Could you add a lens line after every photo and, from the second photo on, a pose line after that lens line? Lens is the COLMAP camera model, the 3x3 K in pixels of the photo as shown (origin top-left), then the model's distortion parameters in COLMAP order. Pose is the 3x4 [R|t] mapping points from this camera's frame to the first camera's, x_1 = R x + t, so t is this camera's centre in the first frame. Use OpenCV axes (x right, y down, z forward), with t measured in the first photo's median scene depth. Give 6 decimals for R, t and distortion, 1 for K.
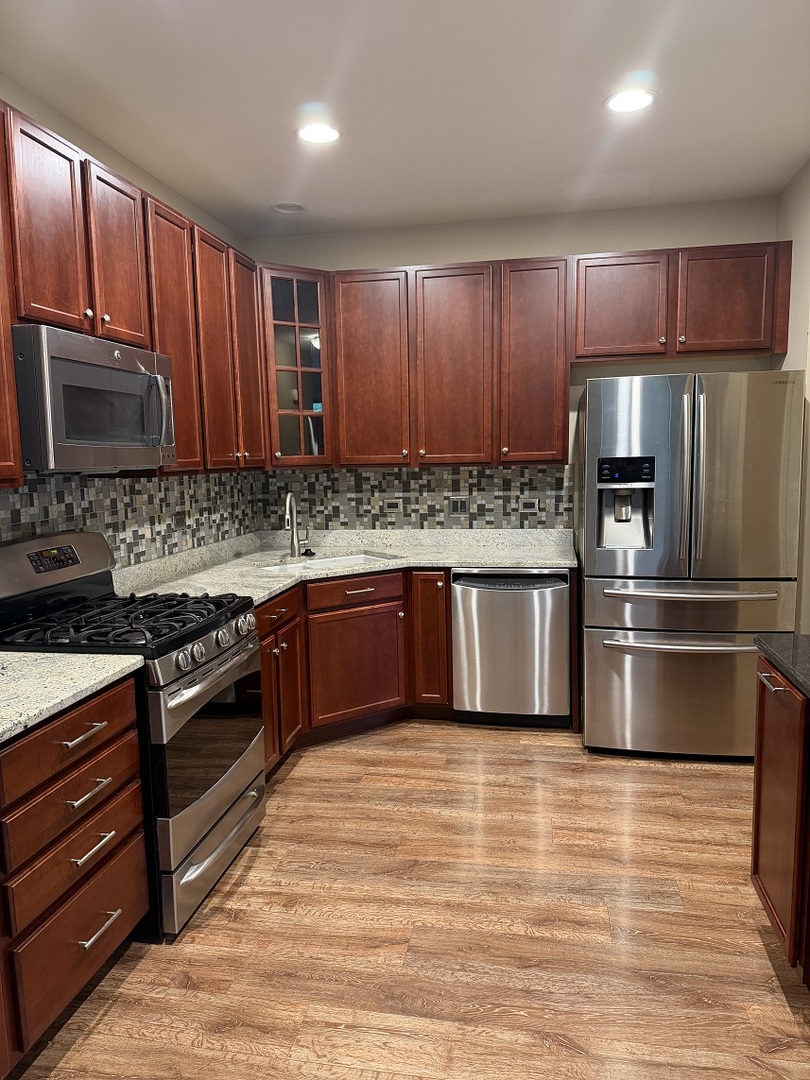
lens RADIAL K [[757.9, 0, 405.0], [0, 757.9, 540.0], [0, 0, 1]] dist [0.153315, -0.184291]
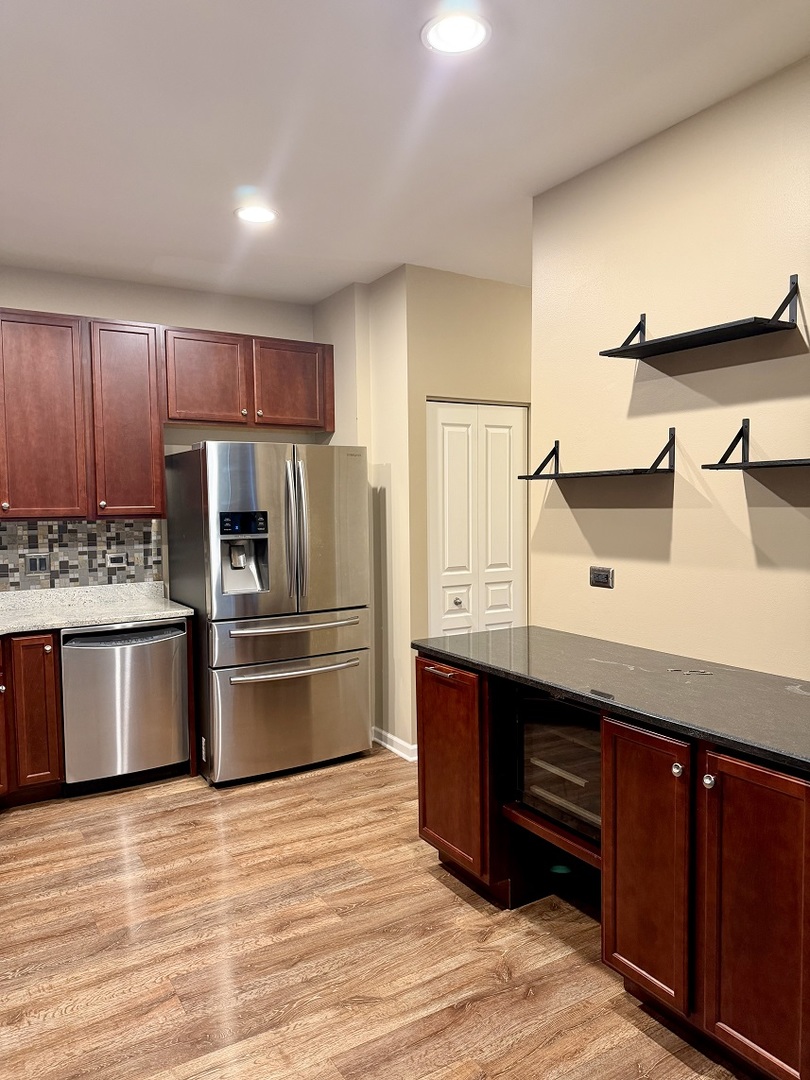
lens RADIAL K [[757.4, 0, 405.0], [0, 757.4, 540.0], [0, 0, 1]] dist [0.084353, -0.079307]
pose [[0.756344, -0.024289, 0.653723, -0.228534], [0.072100, 0.996317, -0.046401, 0.001828], [-0.650189, 0.082229, 0.755310, 0.006029]]
